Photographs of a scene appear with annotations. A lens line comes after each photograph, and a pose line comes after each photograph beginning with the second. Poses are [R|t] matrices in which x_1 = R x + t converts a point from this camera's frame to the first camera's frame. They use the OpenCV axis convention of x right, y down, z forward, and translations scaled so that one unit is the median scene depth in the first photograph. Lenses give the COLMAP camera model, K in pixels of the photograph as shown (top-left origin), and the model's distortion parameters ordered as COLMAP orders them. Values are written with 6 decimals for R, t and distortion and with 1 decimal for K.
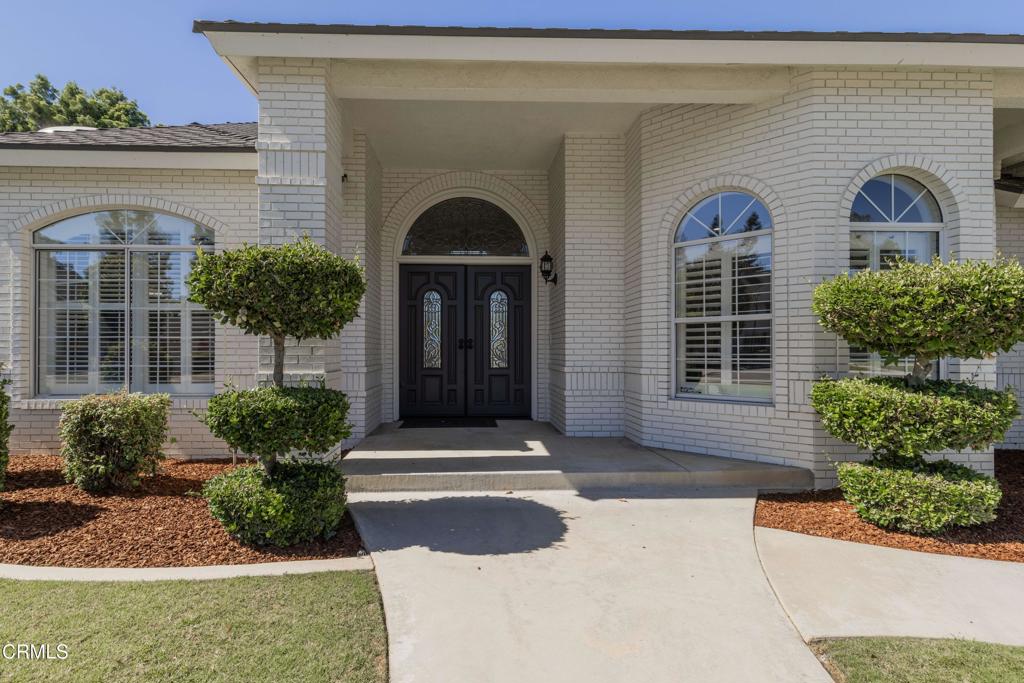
lens RADIAL K [[472.0, 0, 492.5], [0, 472.0, 353.3], [0, 0, 1]] dist [0.003377, -0.000989]
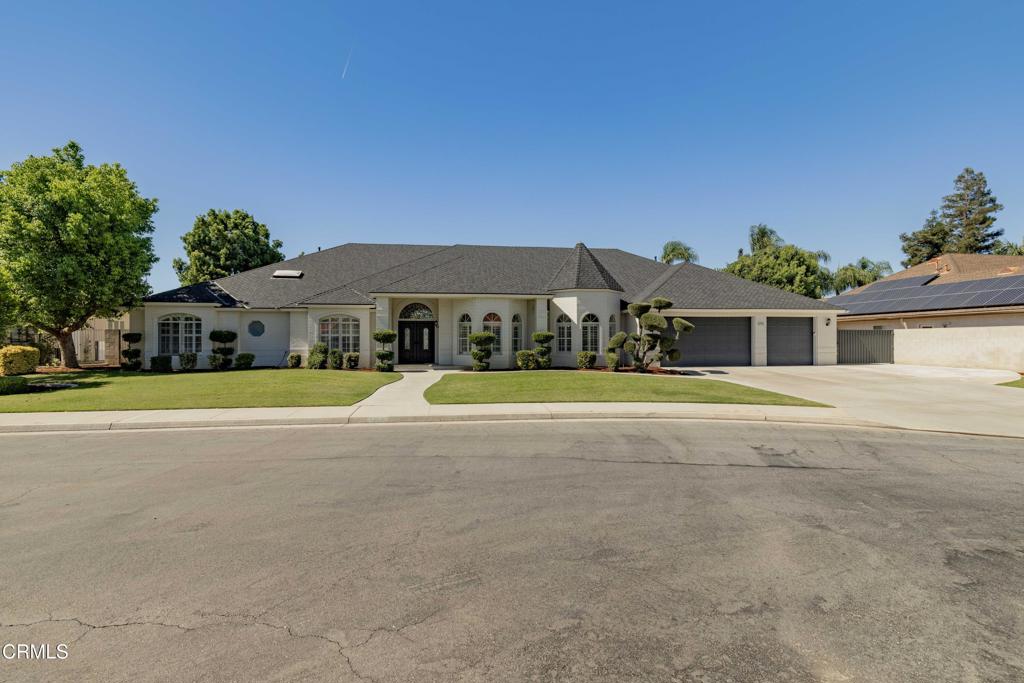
lens RADIAL K [[472.0, 0, 519.0], [0, 472.0, 345.3], [0, 0, 1]] dist [0.003377, -0.000989]
pose [[0.995434, -0.003645, 0.095385, 0.524024], [0.003175, 0.999982, 0.005080, -0.024356], [-0.095401, -0.004754, 0.995428, -3.712076]]
